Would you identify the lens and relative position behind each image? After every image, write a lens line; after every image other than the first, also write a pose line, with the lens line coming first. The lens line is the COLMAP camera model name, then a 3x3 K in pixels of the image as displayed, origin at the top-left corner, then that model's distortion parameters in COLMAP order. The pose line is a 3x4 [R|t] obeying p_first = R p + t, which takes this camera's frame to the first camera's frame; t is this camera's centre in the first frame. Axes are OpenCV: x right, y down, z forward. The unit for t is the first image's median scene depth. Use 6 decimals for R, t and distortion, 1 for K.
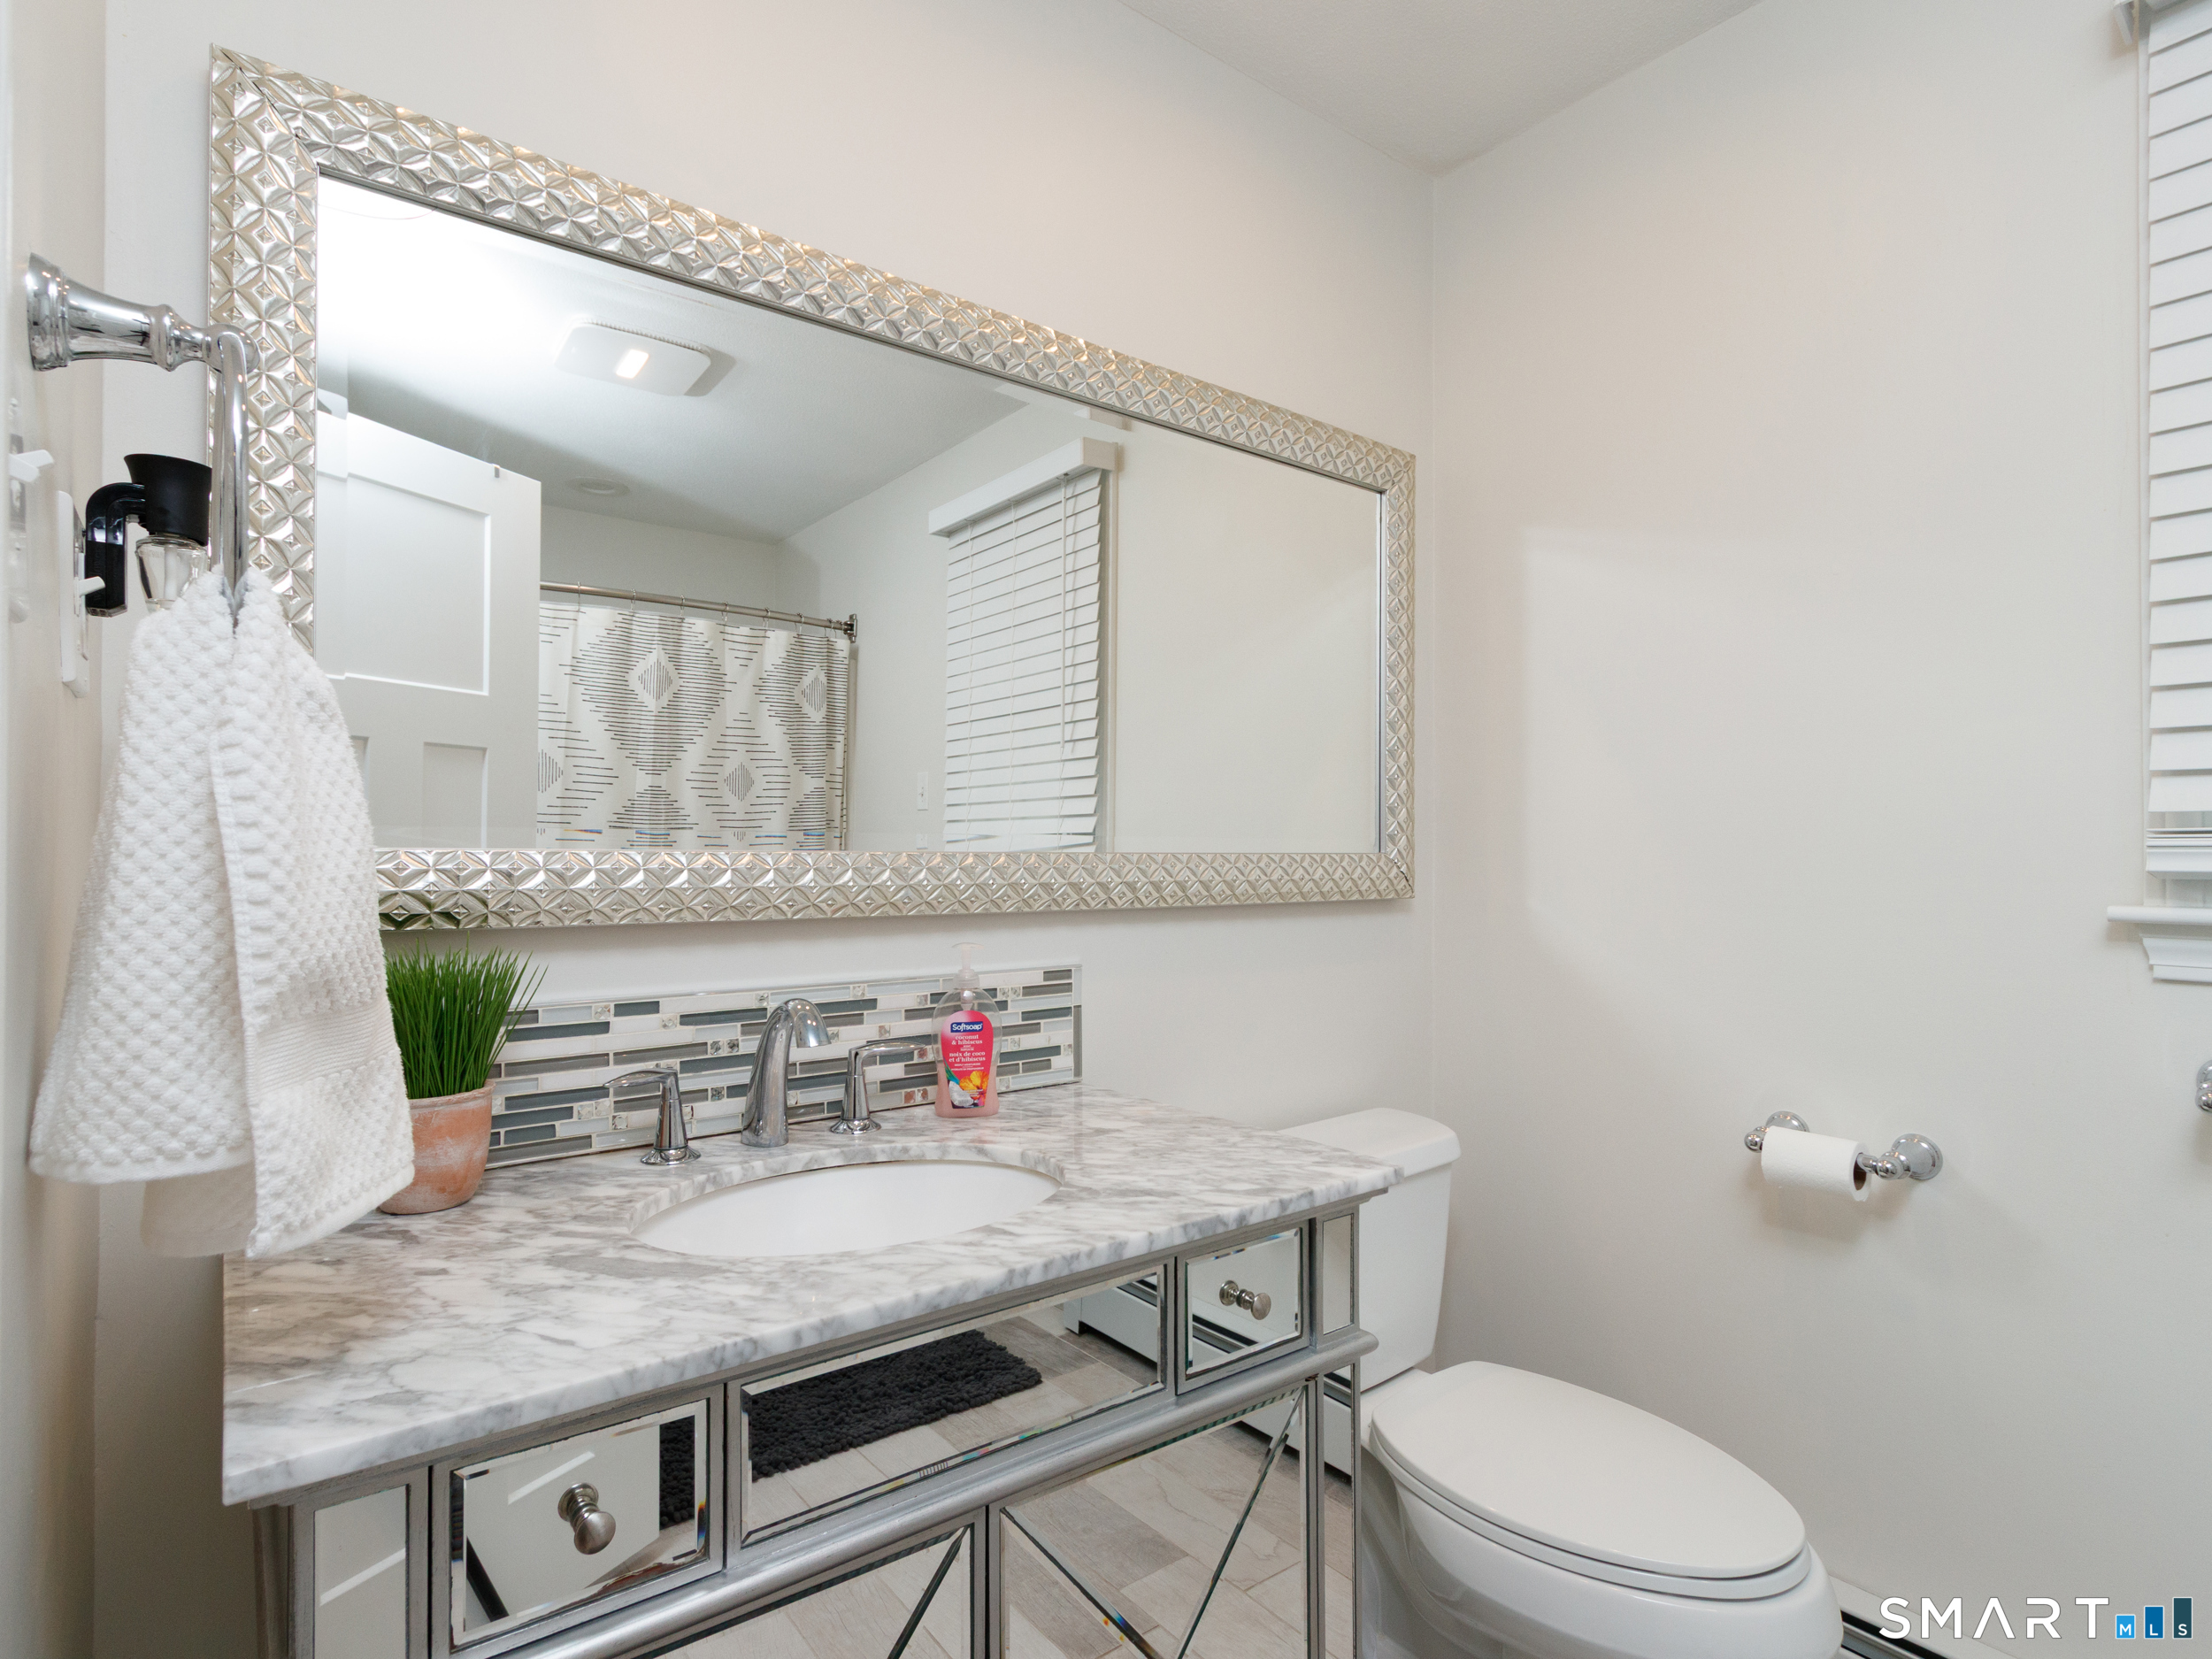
lens RADIAL K [[1141.5, 0, 1097.5], [0, 1141.5, 847.9], [0, 0, 1]] dist [0.001790, -0.000980]
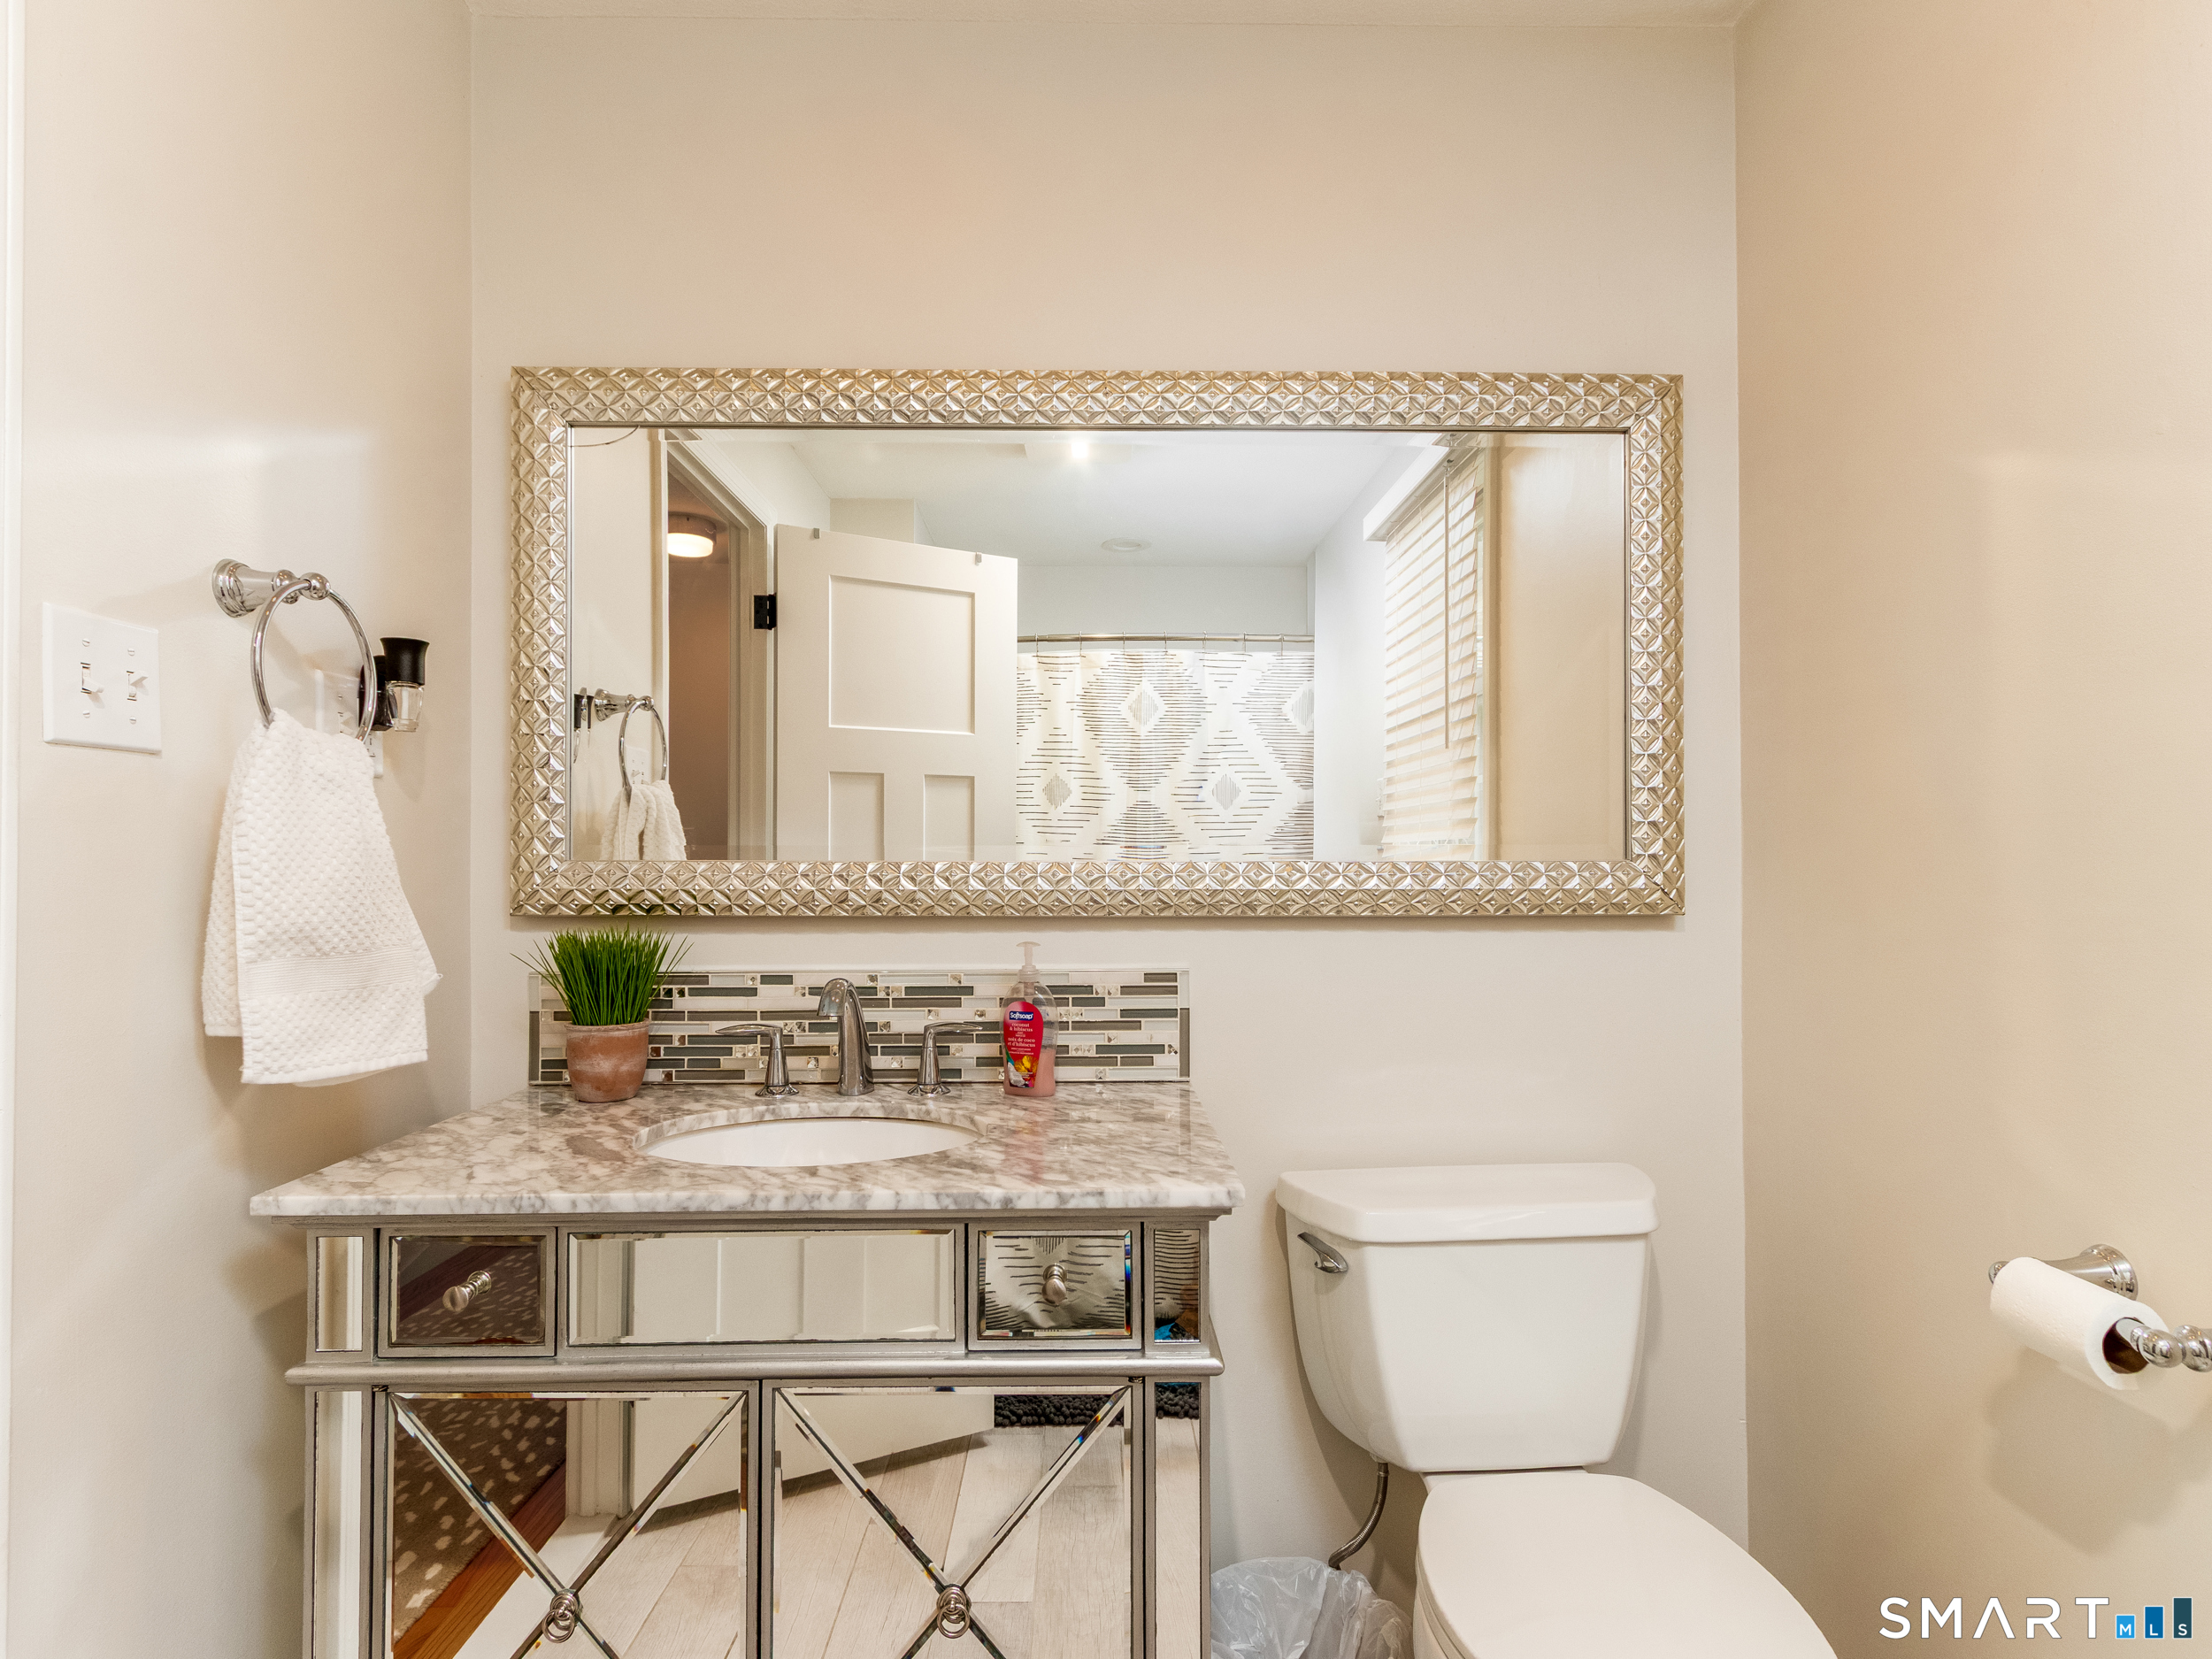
lens RADIAL K [[1141.5, 0, 1097.5], [0, 1141.5, 847.9], [0, 0, 1]] dist [0.001790, -0.000980]
pose [[0.806451, -0.009310, -0.591228, 0.686418], [0.005588, 0.999951, -0.008125, 0.000003], [0.591275, 0.003249, 0.806463, 0.146054]]
